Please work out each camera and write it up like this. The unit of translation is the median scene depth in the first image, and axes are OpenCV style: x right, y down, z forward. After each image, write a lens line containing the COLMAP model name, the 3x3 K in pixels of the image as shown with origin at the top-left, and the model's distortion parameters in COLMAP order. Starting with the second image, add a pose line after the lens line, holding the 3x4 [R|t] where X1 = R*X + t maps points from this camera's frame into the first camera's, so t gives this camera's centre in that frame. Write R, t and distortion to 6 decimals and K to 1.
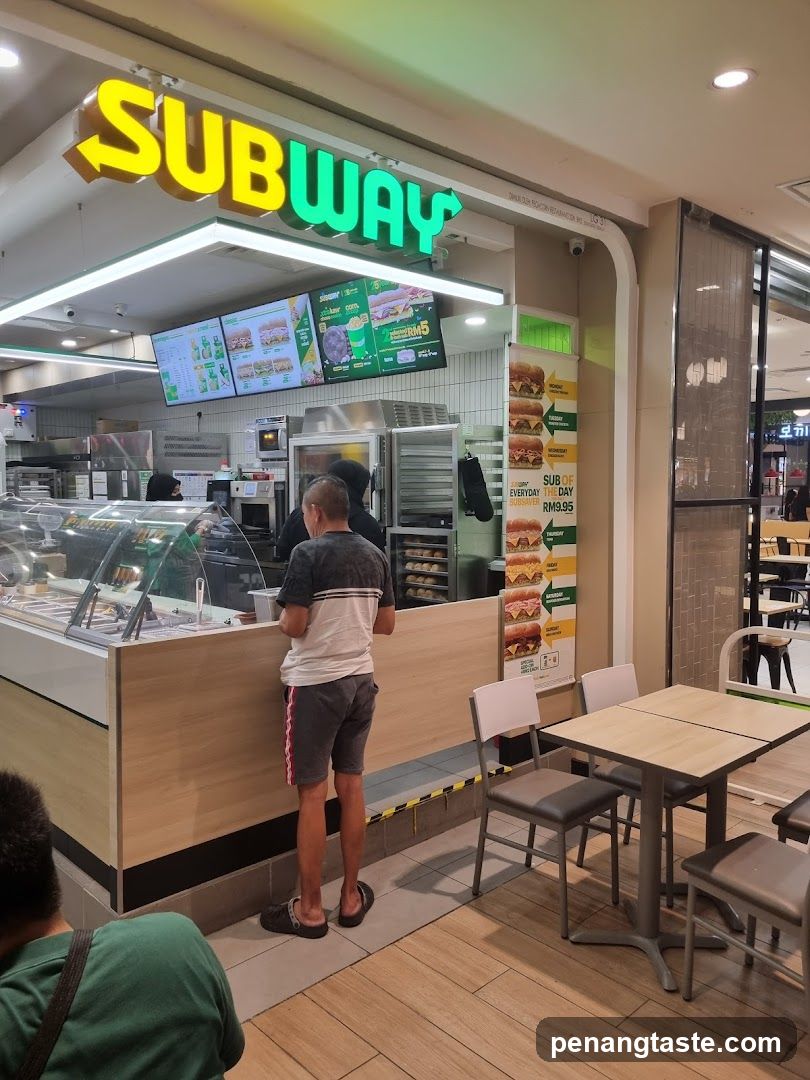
lens RADIAL K [[823.5, 0, 405.0], [0, 823.5, 540.0], [0, 0, 1]] dist [0.034094, -0.001848]
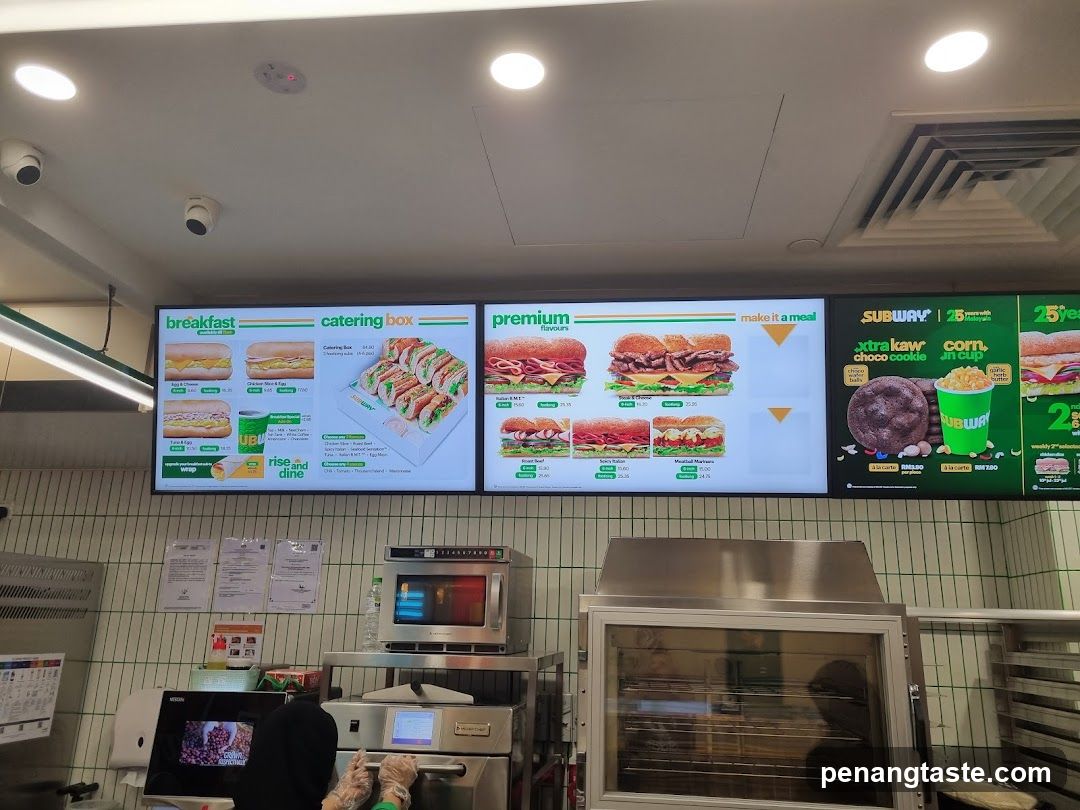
lens RADIAL K [[823.5, 0, 540.0], [0, 823.5, 405.0], [0, 0, 1]] dist [0.034094, -0.001848]
pose [[0.765732, 0.190755, 0.614221, -0.516779], [0.016948, 0.948689, -0.315756, -0.101790], [-0.642937, 0.252194, 0.723208, 0.795688]]
